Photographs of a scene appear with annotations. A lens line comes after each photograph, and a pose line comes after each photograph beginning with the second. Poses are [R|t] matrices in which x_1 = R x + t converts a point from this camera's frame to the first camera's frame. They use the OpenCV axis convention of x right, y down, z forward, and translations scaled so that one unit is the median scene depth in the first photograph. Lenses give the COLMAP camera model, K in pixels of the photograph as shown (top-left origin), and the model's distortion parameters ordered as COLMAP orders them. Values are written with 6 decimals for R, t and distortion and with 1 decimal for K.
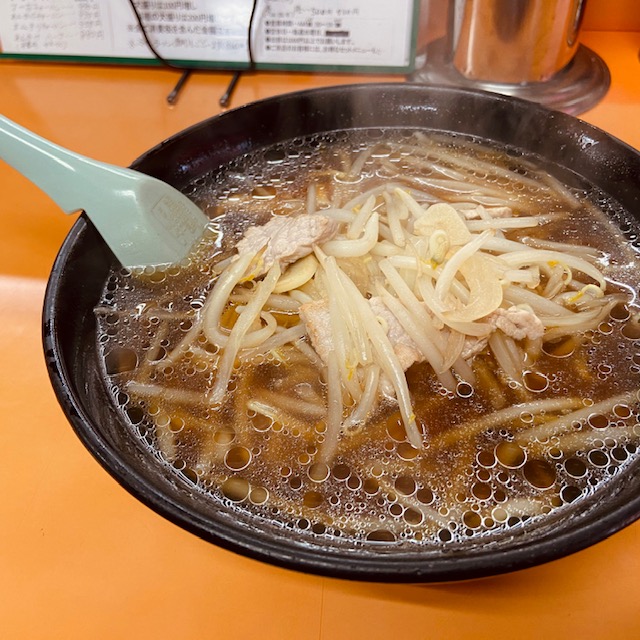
lens RADIAL K [[603.2, 0, 320.0], [0, 603.2, 320.0], [0, 0, 1]] dist [0.104867, -0.008201]
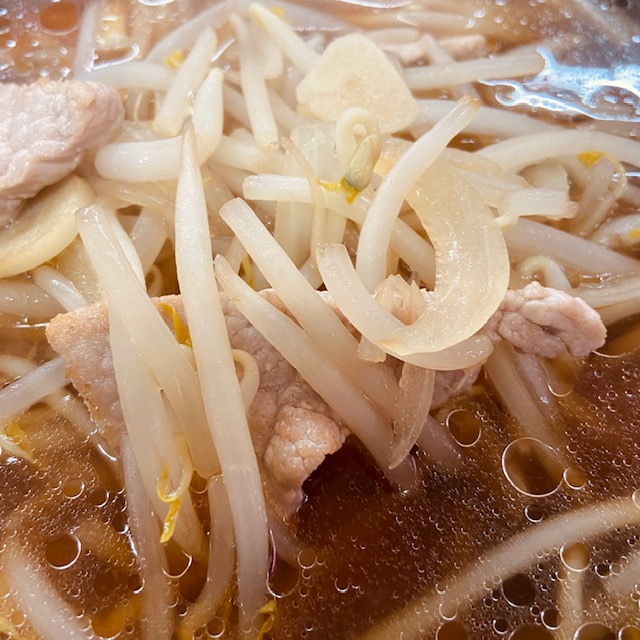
lens RADIAL K [[603.2, 0, 320.0], [0, 603.2, 320.0], [0, 0, 1]] dist [0.104867, -0.008201]
pose [[0.983921, -0.126763, 0.125820, 0.093929], [0.092234, 0.963885, 0.249837, -0.105651], [-0.152946, -0.234215, 0.960079, 0.524759]]
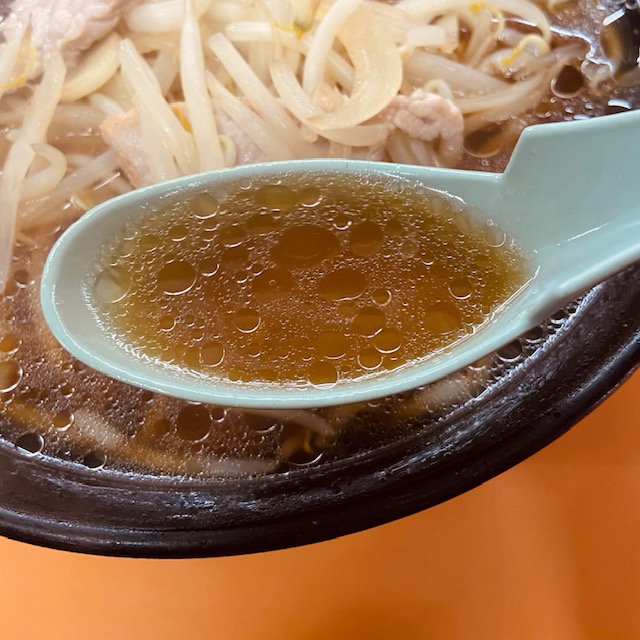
lens RADIAL K [[612.7, 0, 321.2], [0, 612.7, 272.2], [0, 0, 1]] dist [0.061068, -0.010802]
pose [[0.988251, -0.138212, 0.065255, 0.125224], [0.111822, 0.944866, 0.307773, -0.045995], [-0.104195, -0.296860, 0.949219, 0.282956]]
